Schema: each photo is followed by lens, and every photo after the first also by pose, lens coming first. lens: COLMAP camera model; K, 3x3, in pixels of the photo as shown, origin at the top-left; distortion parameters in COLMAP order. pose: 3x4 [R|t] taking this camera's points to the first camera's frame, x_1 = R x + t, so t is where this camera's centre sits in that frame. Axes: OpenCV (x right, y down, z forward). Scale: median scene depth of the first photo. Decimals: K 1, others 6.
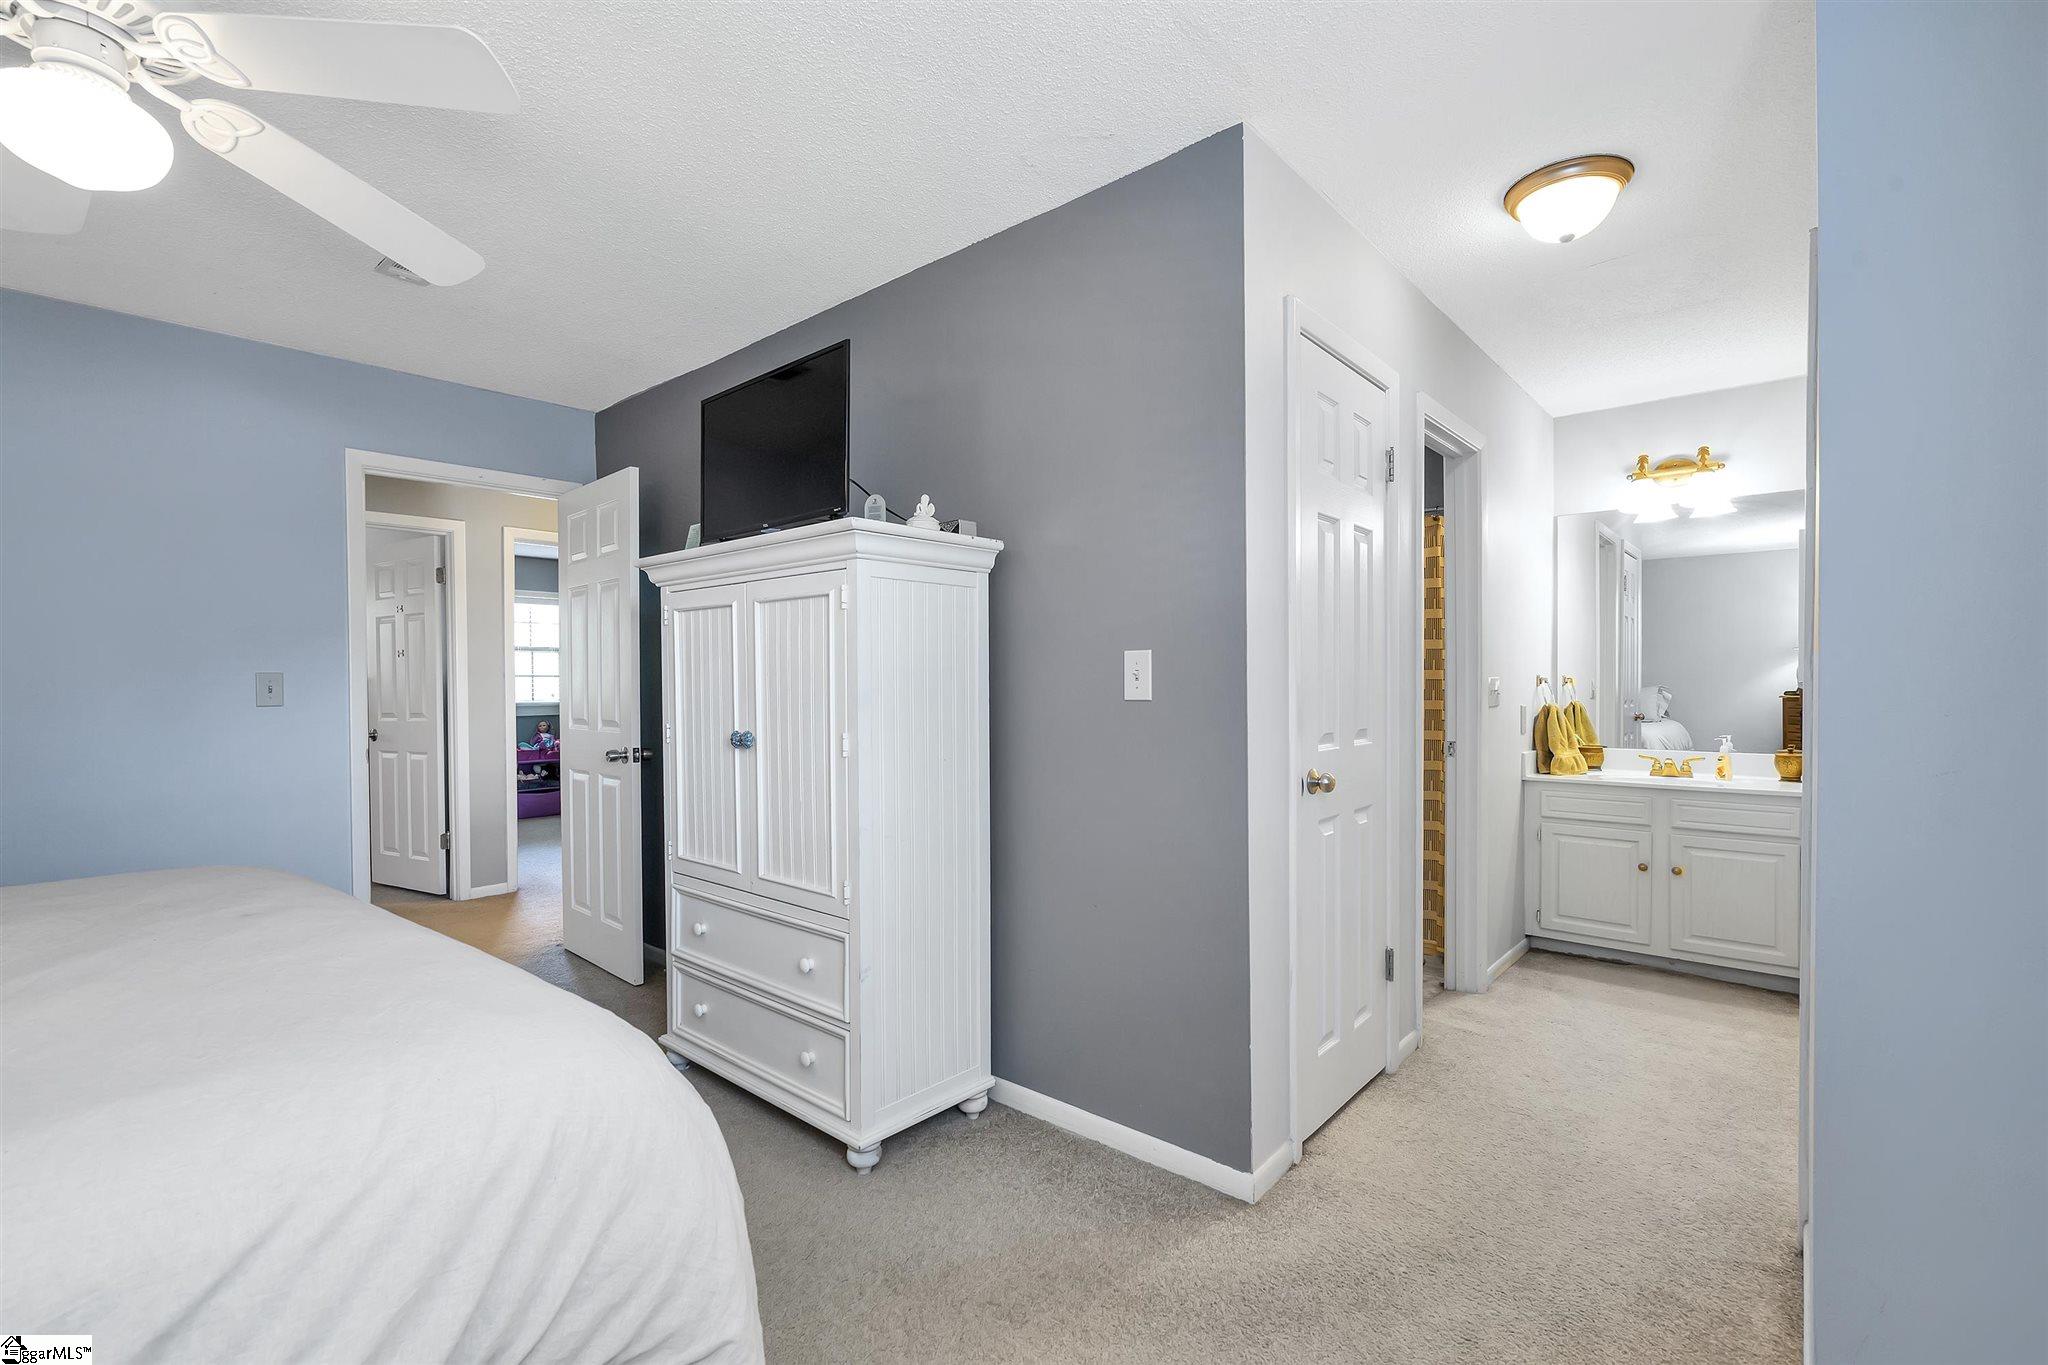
lens RADIAL K [[912.6, 0, 1023.2], [0, 912.6, 690.3], [0, 0, 1]] dist [-0.000198, 0.000161]
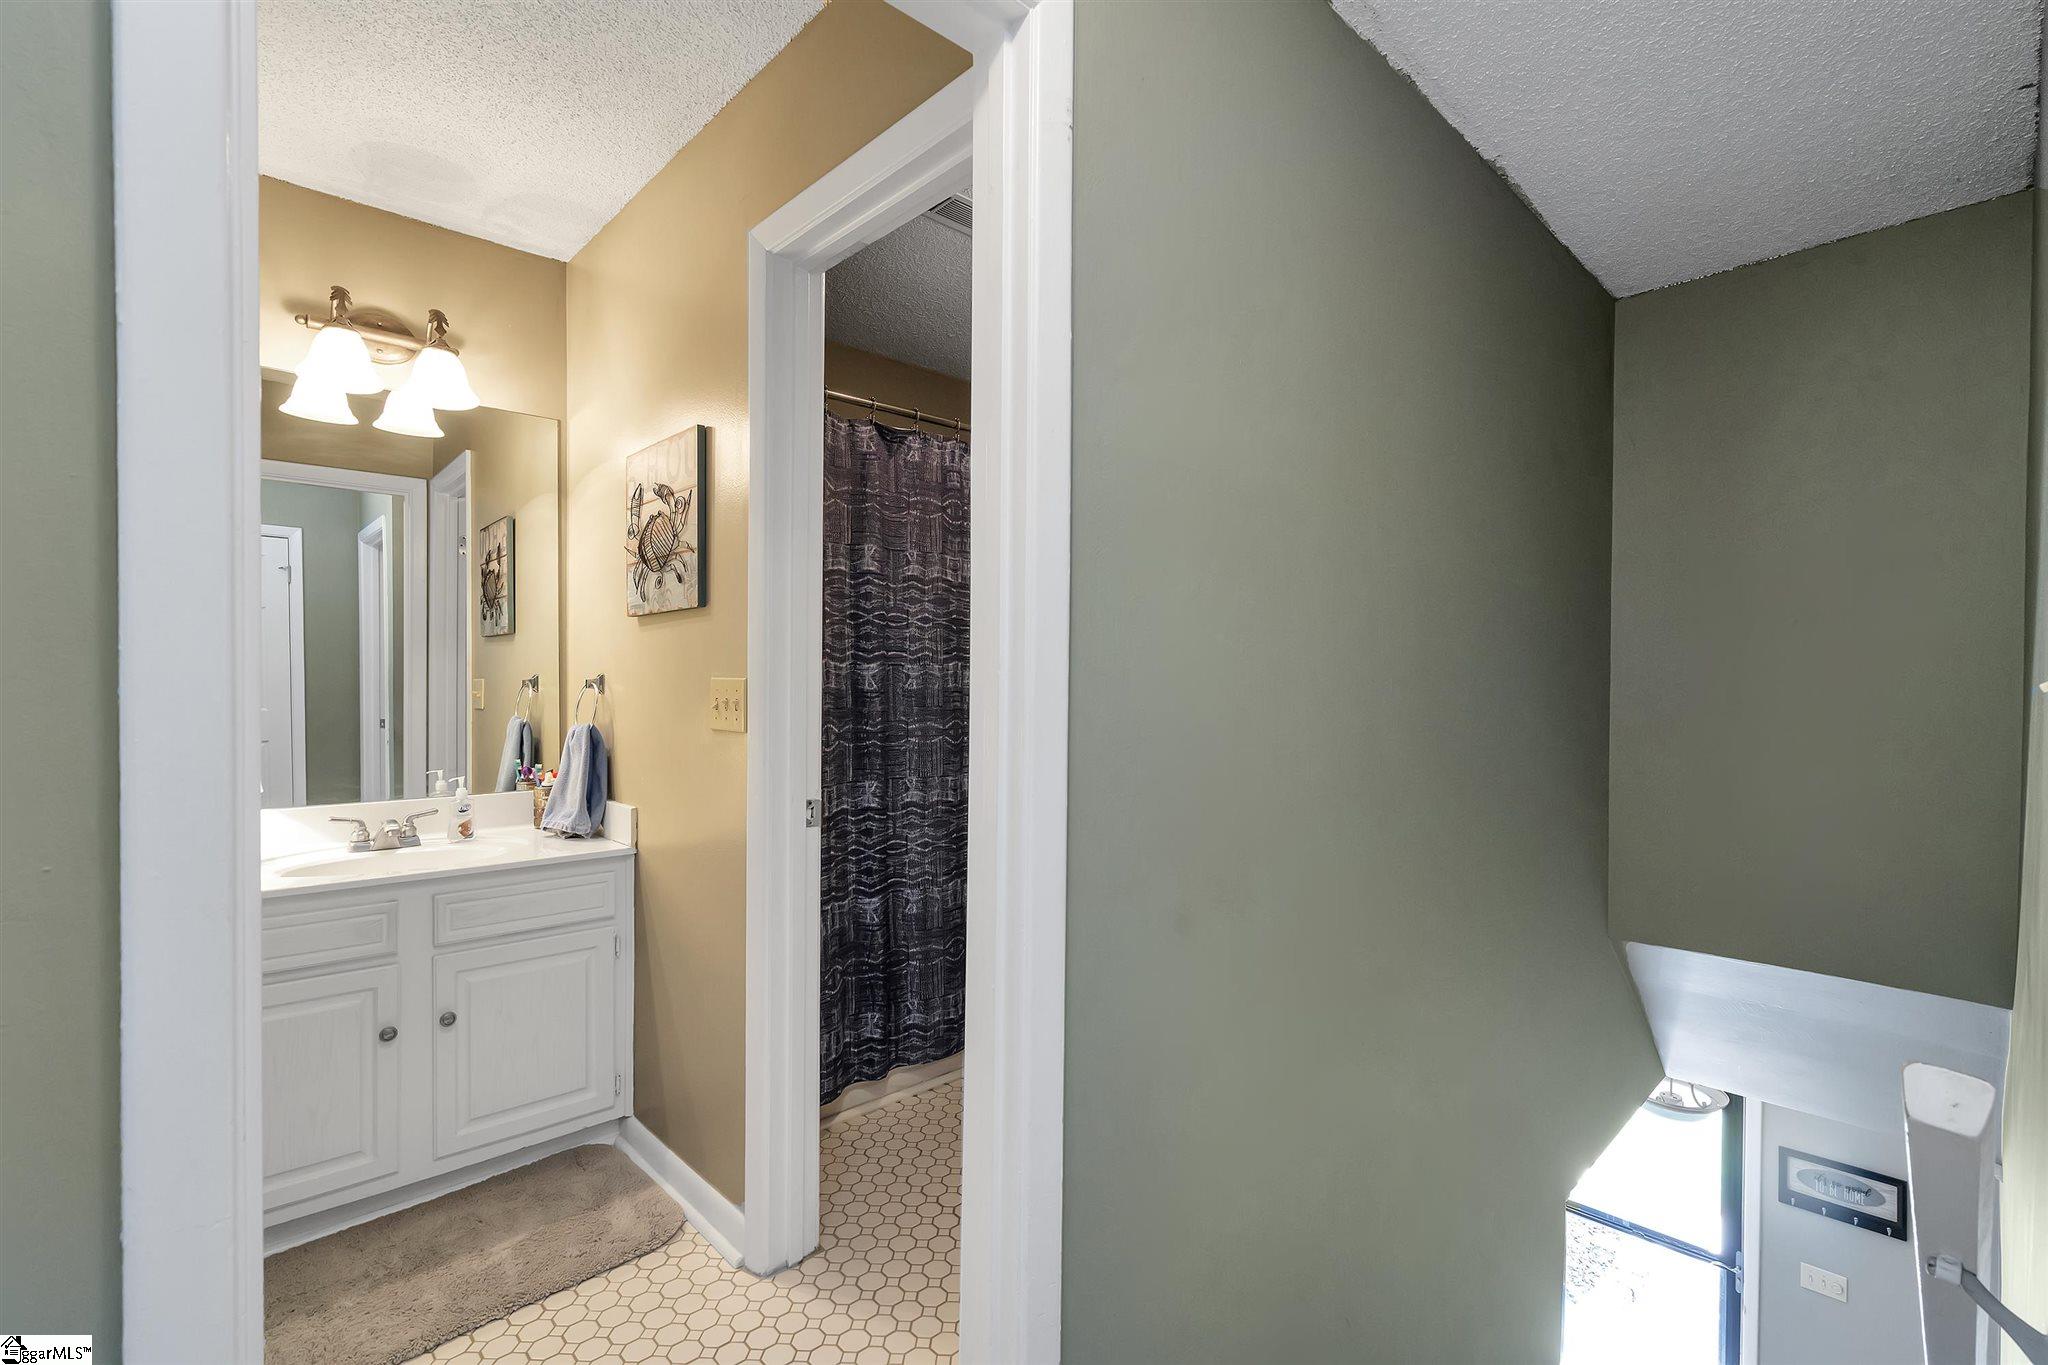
lens RADIAL K [[912.6, 0, 1025.7], [0, 912.6, 674.8], [0, 0, 1]] dist [-0.000198, 0.000161]
pose [[0.102934, 0.008198, 0.994654, 0.164828], [0.005359, 0.999947, -0.008796, -0.010211], [-0.994674, 0.006235, 0.102885, 0.523903]]
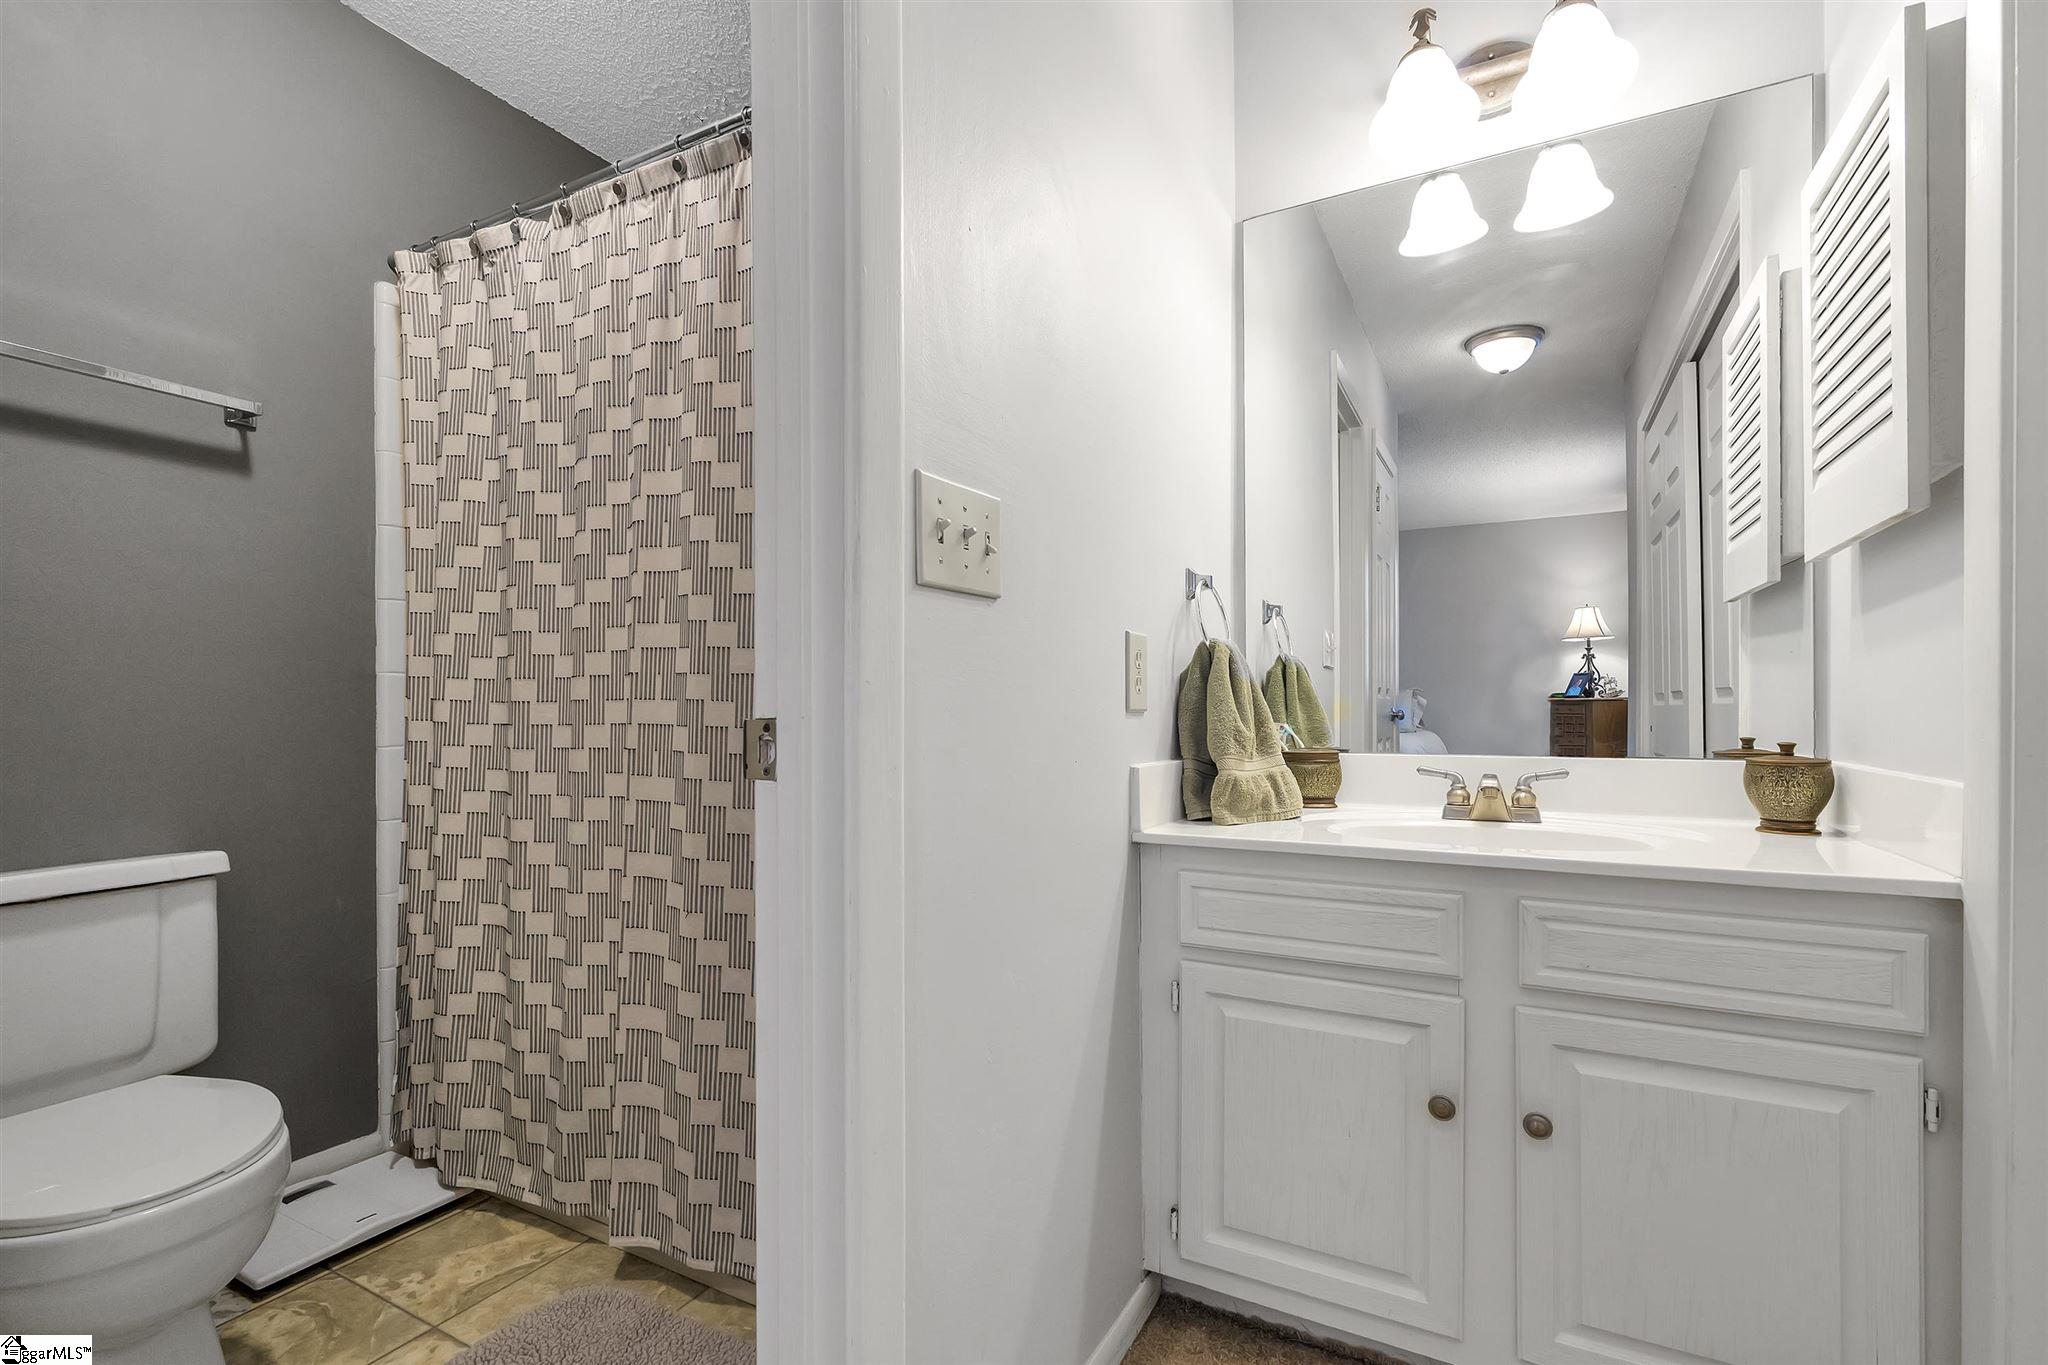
lens RADIAL K [[912.6, 0, 1026.5], [0, 912.6, 712.7], [0, 0, 1]] dist [-0.000198, 0.000161]
pose [[0.976067, -0.001183, 0.217469, 0.426299], [0.002651, 0.999976, -0.006456, 0.049377], [-0.217456, 0.006878, 0.976046, 0.656196]]
